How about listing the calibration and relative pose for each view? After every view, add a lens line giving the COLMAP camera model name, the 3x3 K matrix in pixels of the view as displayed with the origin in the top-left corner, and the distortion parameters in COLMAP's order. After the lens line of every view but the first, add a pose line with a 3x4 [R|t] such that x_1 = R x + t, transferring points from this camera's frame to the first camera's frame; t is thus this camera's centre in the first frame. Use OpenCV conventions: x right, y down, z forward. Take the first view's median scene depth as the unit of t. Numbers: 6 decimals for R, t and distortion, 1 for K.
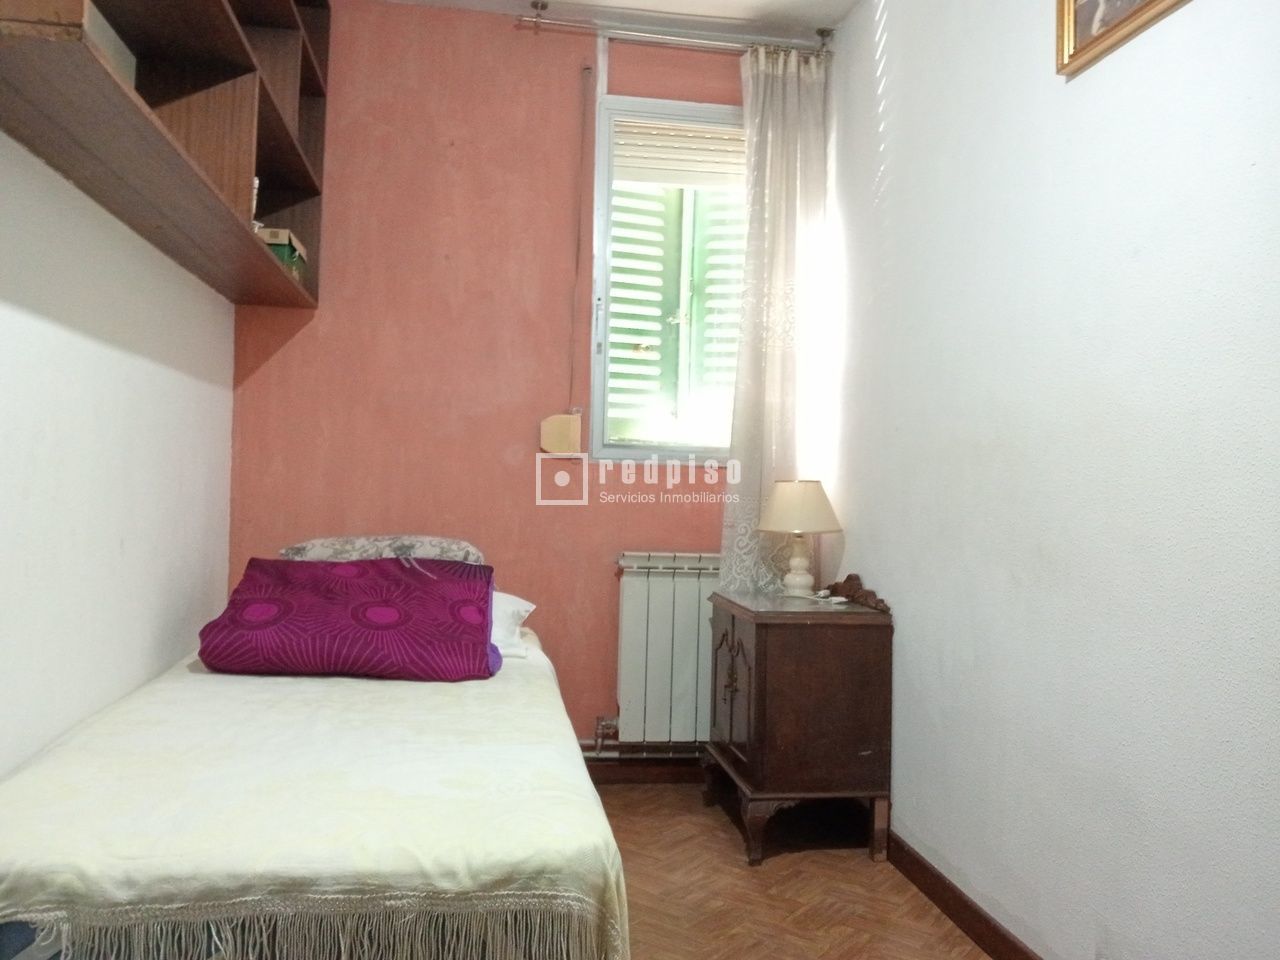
lens RADIAL K [[1056.2, 0, 636.9], [0, 1056.2, 475.5], [0, 0, 1]] dist [0.066926, -0.150437]
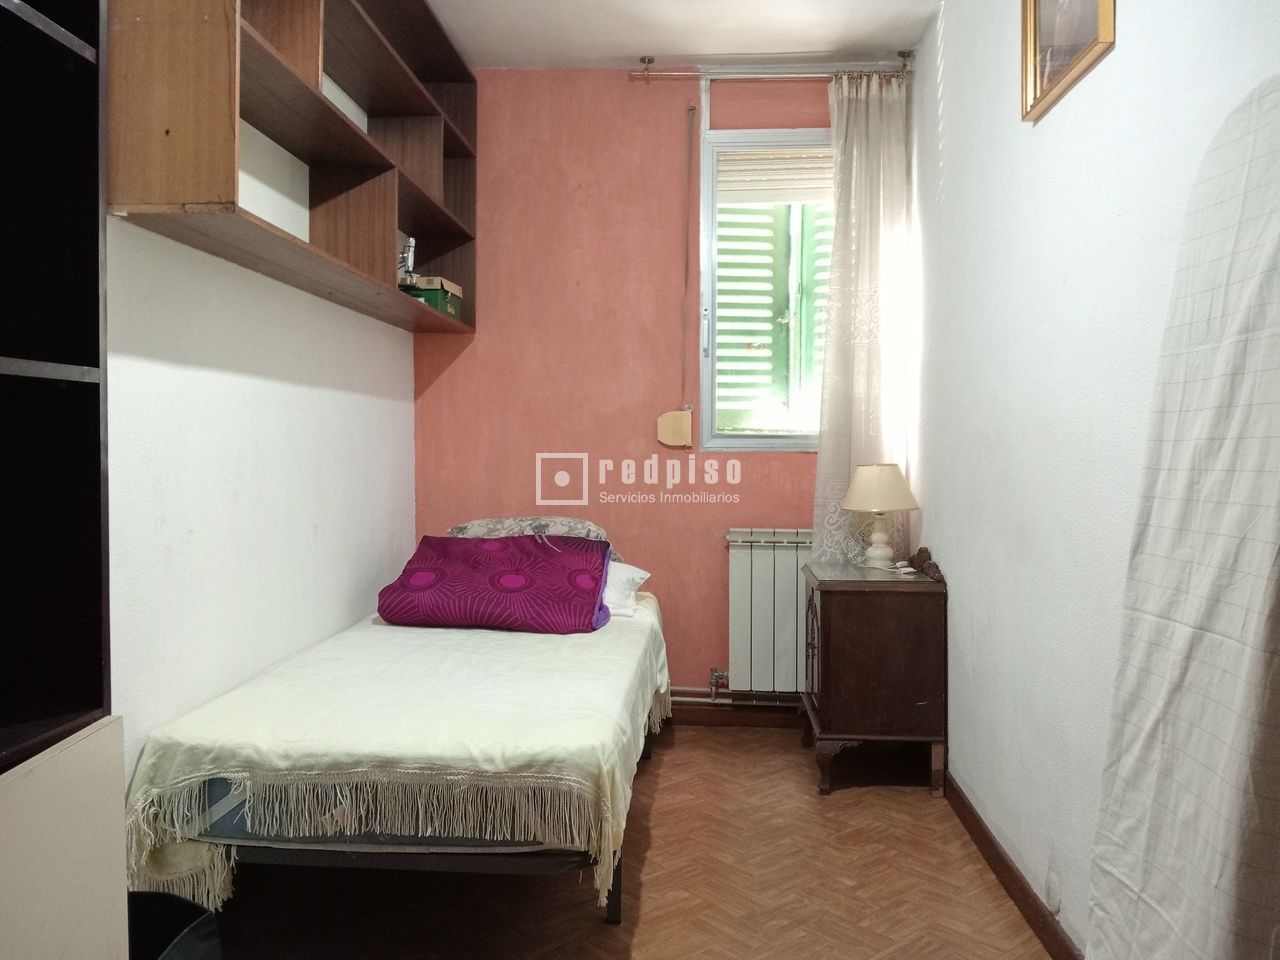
lens RADIAL K [[1056.2, 0, 631.4], [0, 1056.2, 472.9], [0, 0, 1]] dist [0.066926, -0.150437]
pose [[0.973234, -0.019456, -0.228990, 0.157971], [0.026384, 0.999281, 0.027232, -0.023953], [0.228296, -0.032545, 0.973048, -0.160502]]
